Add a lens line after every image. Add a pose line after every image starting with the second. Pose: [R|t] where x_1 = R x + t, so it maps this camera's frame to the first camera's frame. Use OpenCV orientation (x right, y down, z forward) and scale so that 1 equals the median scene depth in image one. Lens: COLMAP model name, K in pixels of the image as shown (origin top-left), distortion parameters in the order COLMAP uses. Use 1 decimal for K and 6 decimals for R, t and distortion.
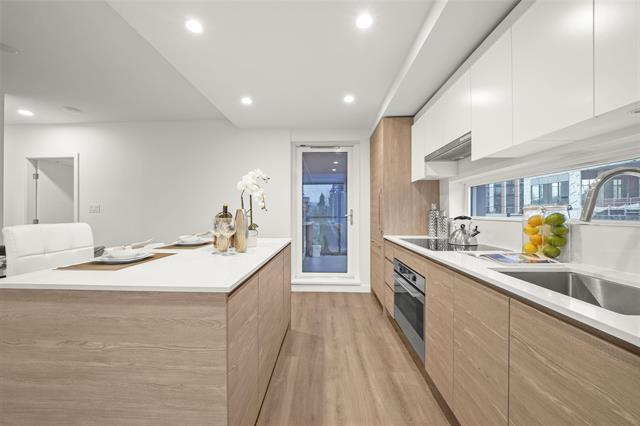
lens RADIAL K [[246.3, 0, 316.9], [0, 246.3, 212.4], [0, 0, 1]] dist [-0.007559, 0.000420]
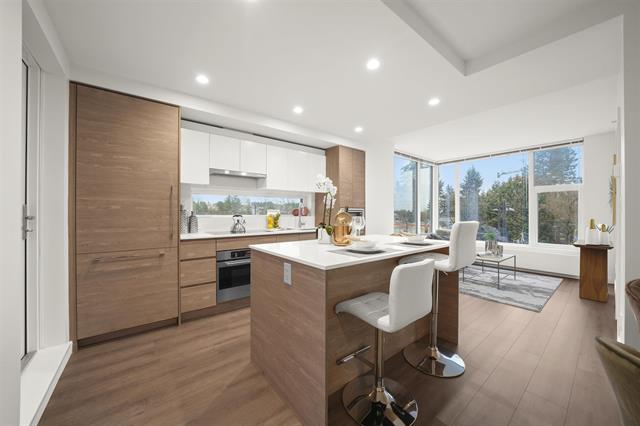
lens RADIAL K [[246.3, 0, 315.1], [0, 246.3, 214.2], [0, 0, 1]] dist [-0.007559, 0.000420]
pose [[-0.656858, -0.001785, 0.754012, -1.027053], [-0.002204, 0.999997, 0.000446, 0.008372], [-0.754011, -0.001369, -0.656861, 1.681971]]
